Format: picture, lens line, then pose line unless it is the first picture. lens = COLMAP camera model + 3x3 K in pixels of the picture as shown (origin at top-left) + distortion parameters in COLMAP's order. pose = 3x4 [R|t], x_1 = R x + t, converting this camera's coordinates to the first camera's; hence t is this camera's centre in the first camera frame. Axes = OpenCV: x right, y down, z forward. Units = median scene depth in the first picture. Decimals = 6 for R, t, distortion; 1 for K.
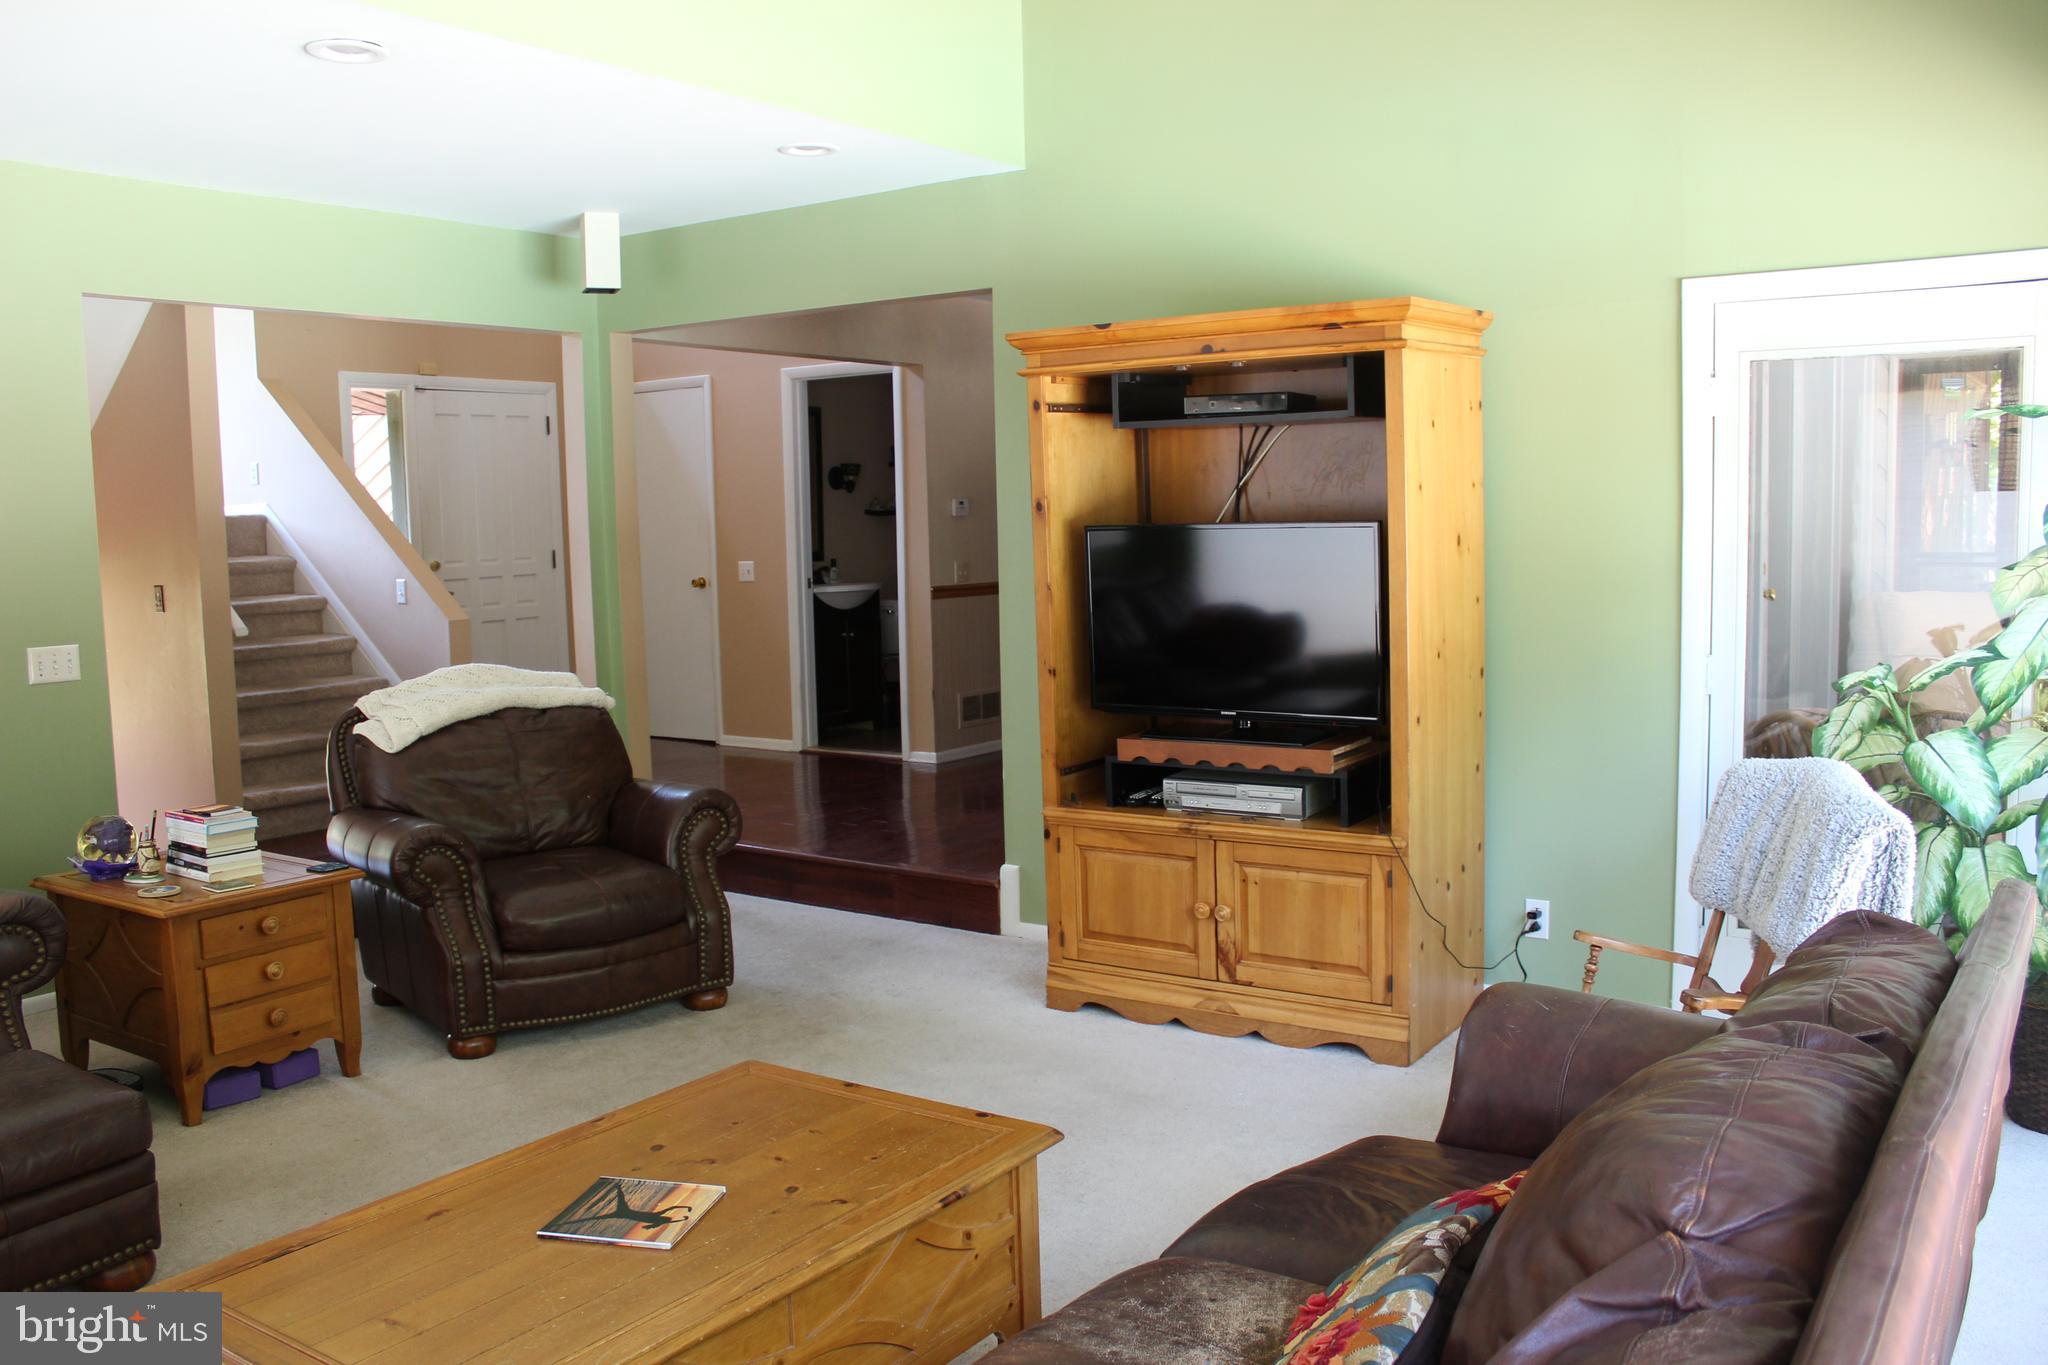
lens RADIAL K [[1708.7, 0, 1012.5], [0, 1708.7, 683.4], [0, 0, 1]] dist [-0.164698, 0.147377]
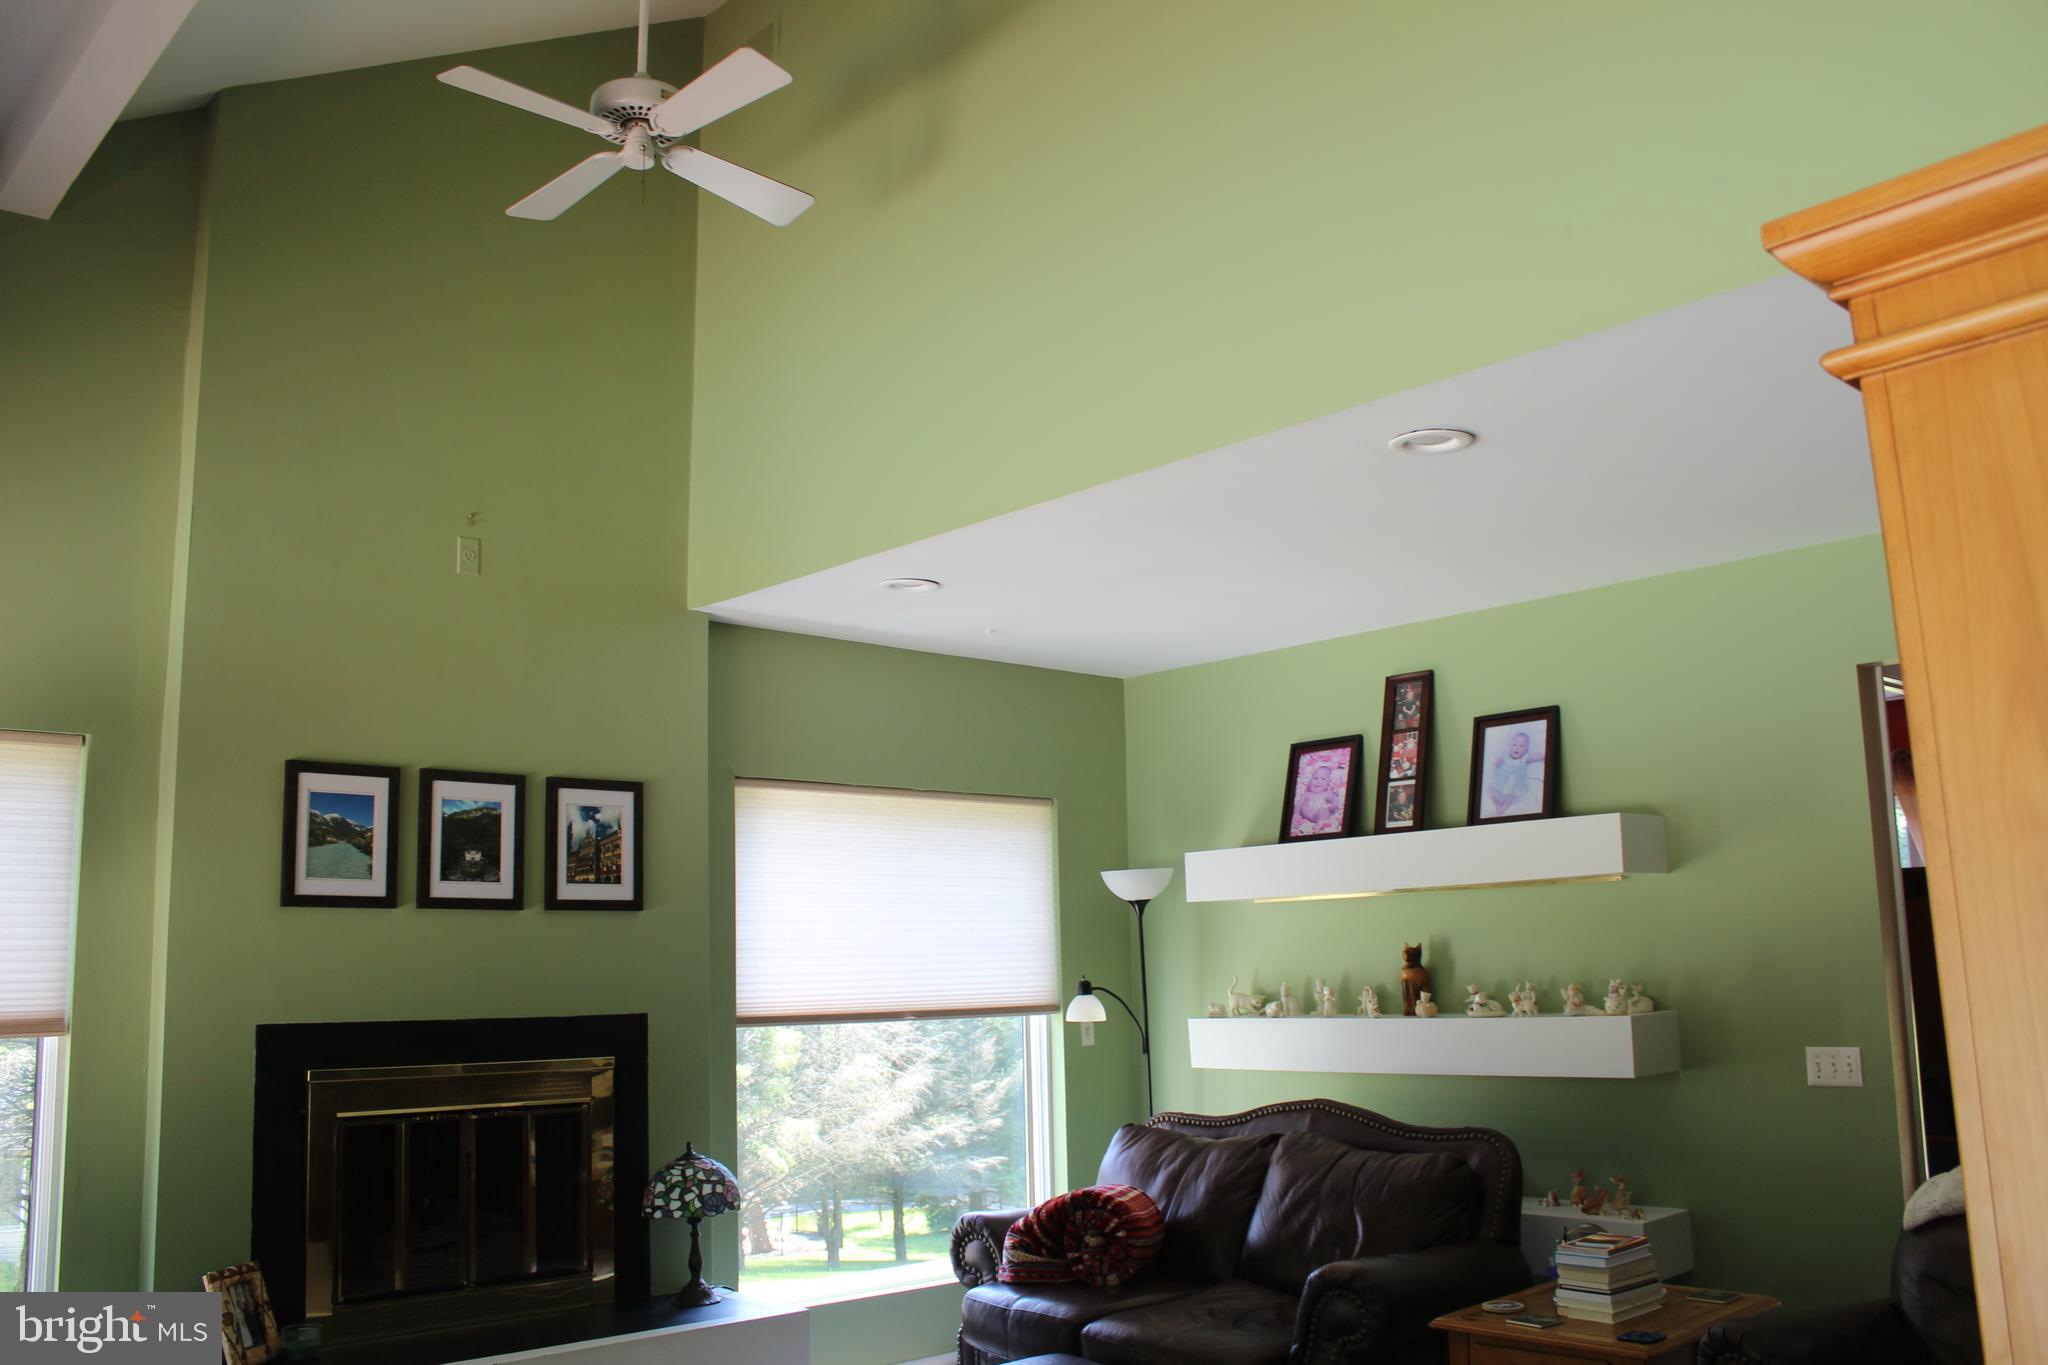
lens RADIAL K [[1708.7, 0, 1036.3], [0, 1708.7, 700.3], [0, 0, 1]] dist [-0.164698, 0.147377]
pose [[-0.201462, -0.120211, -0.972092, 0.478328], [-0.074112, 0.991466, -0.107248, -0.092224], [0.976688, 0.050437, -0.208652, 0.824926]]
